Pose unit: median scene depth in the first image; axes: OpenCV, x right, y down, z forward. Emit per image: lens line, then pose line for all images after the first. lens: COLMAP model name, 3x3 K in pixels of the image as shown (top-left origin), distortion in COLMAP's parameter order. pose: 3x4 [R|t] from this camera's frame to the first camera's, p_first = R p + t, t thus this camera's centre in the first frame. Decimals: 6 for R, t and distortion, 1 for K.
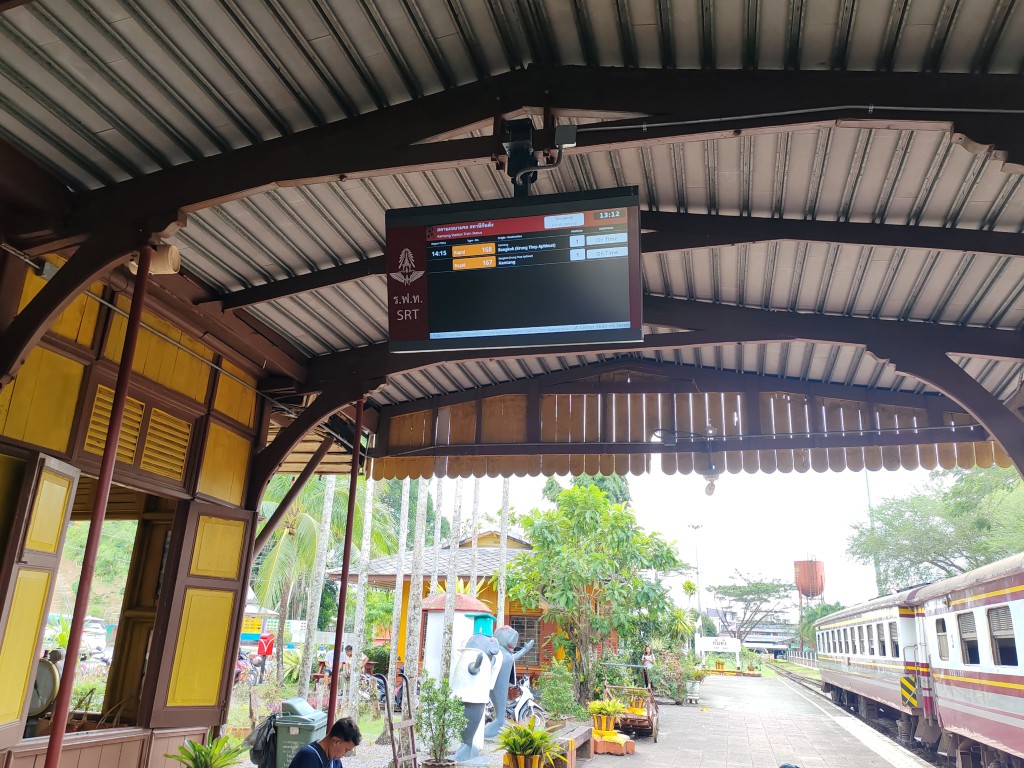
lens RADIAL K [[793.4, 0, 510.5], [0, 793.4, 380.6], [0, 0, 1]] dist [0.063496, -0.034937]
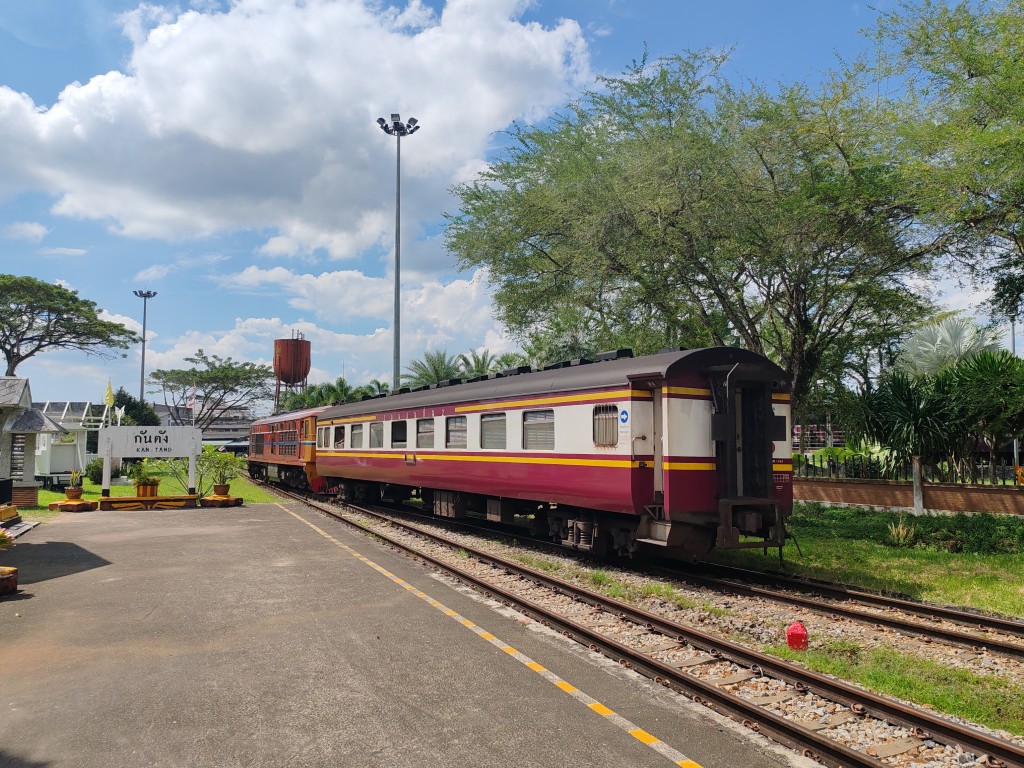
lens RADIAL K [[793.4, 0, 516.2], [0, 793.4, 378.9], [0, 0, 1]] dist [0.063496, -0.034937]
pose [[0.795620, 0.018434, 0.605516, 0.060796], [-0.161424, 0.969849, 0.182578, 0.073088], [-0.583894, -0.243007, 0.774607, 0.219662]]
